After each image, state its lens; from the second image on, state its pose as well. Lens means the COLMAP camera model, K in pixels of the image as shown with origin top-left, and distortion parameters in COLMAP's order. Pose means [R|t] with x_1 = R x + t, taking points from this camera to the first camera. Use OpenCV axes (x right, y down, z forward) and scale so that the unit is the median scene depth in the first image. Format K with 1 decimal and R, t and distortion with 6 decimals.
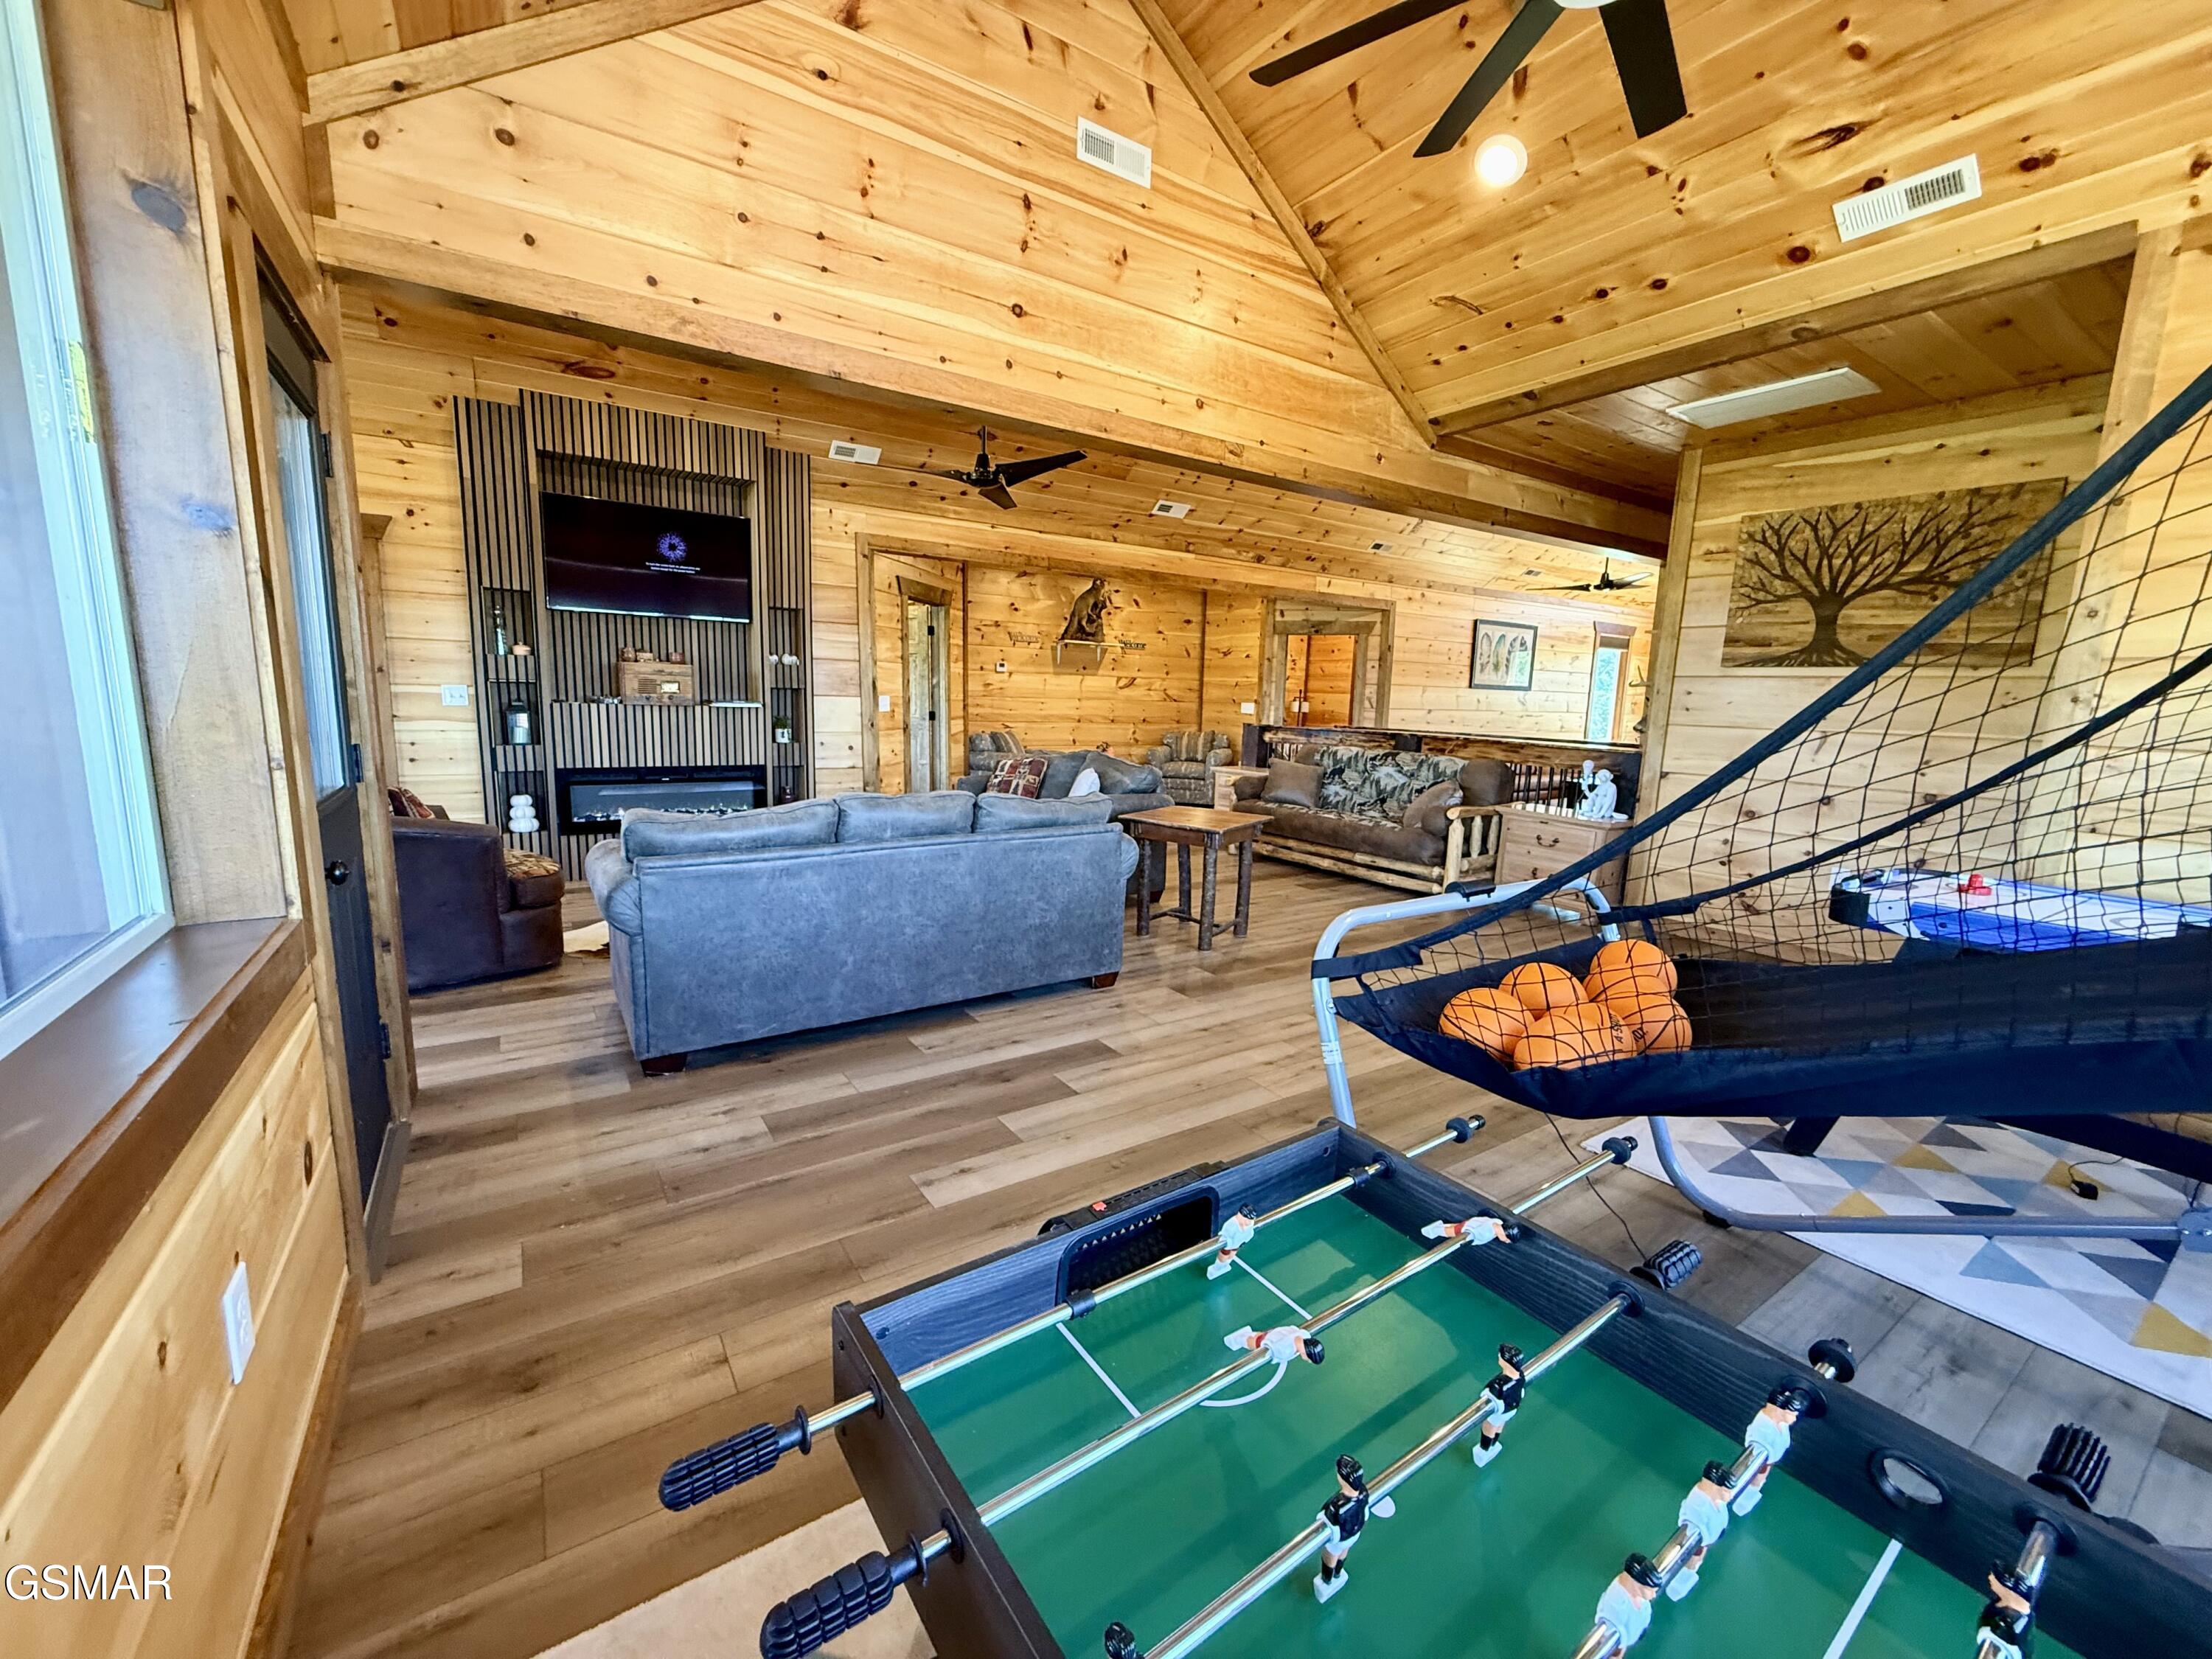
lens RADIAL K [[882.3, 0, 1093.3], [0, 882.3, 819.1], [0, 0, 1]] dist [0.003747, -0.000480]
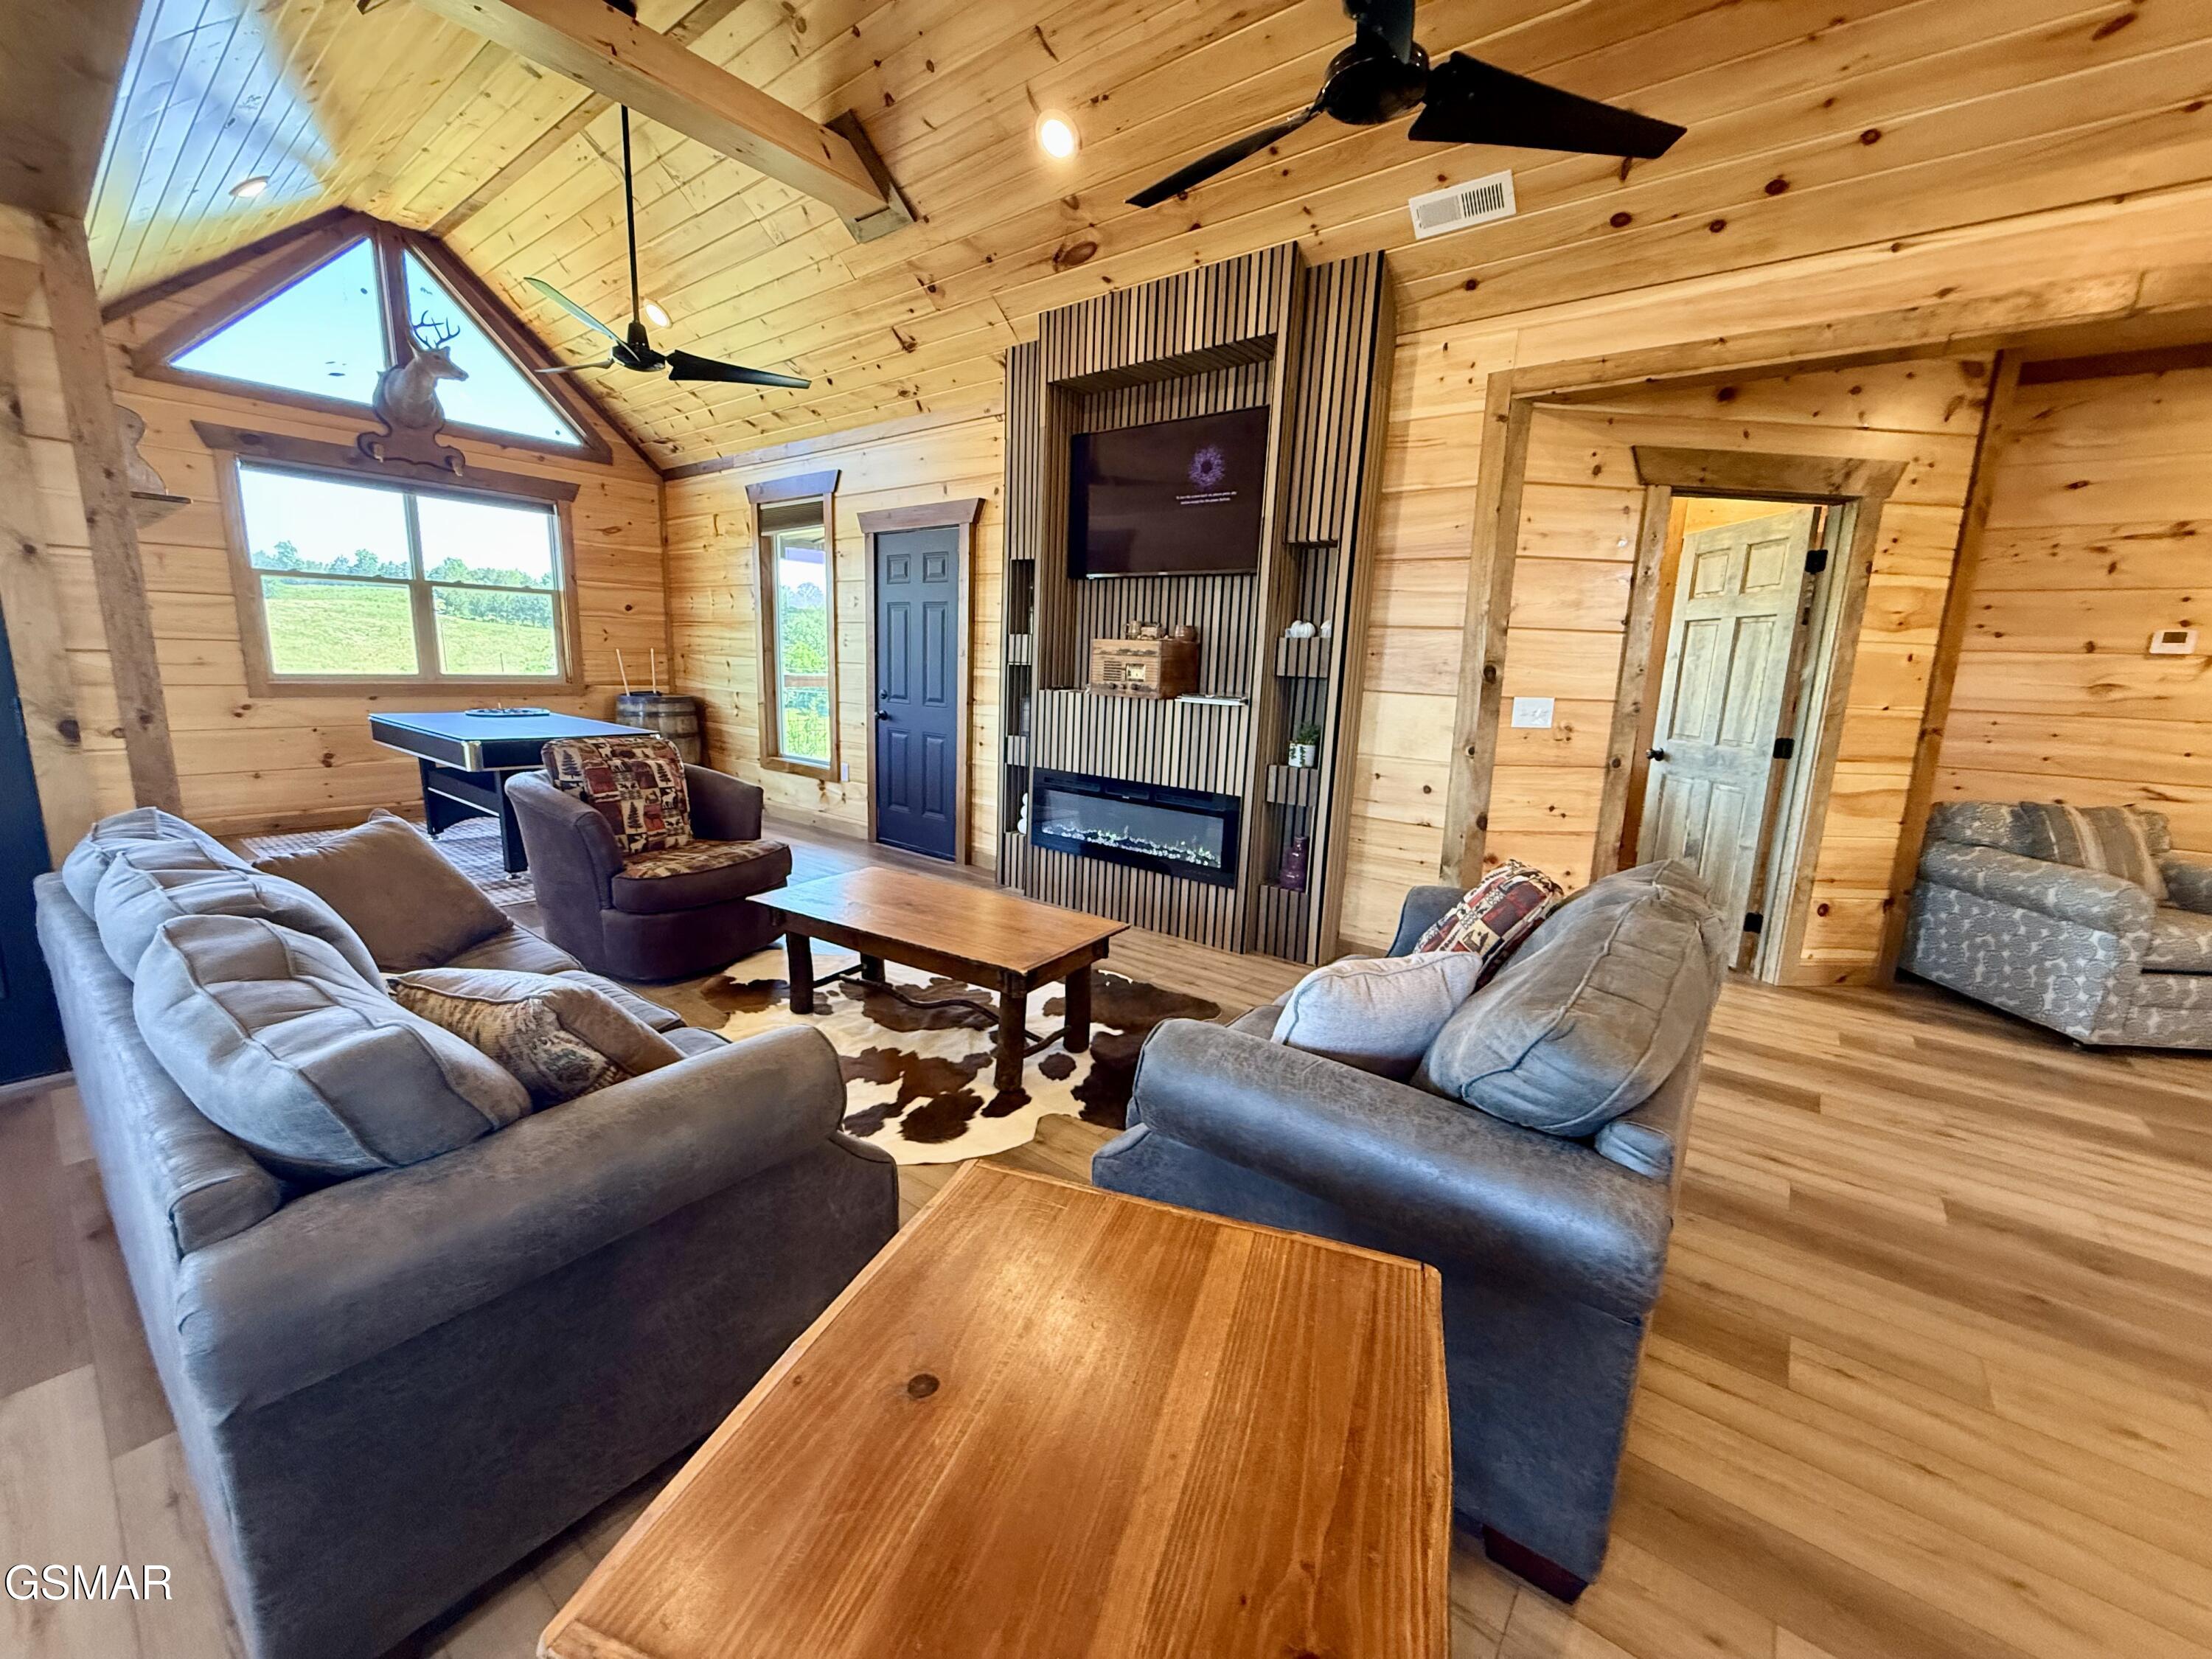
lens RADIAL K [[882.3, 0, 1104.5], [0, 882.3, 833.1], [0, 0, 1]] dist [0.003747, -0.000480]
pose [[0.318647, 0.163345, -0.933693, 0.200688], [-0.162586, 0.979860, 0.115935, -0.096264], [0.933826, 0.114863, 0.338787, 0.715067]]
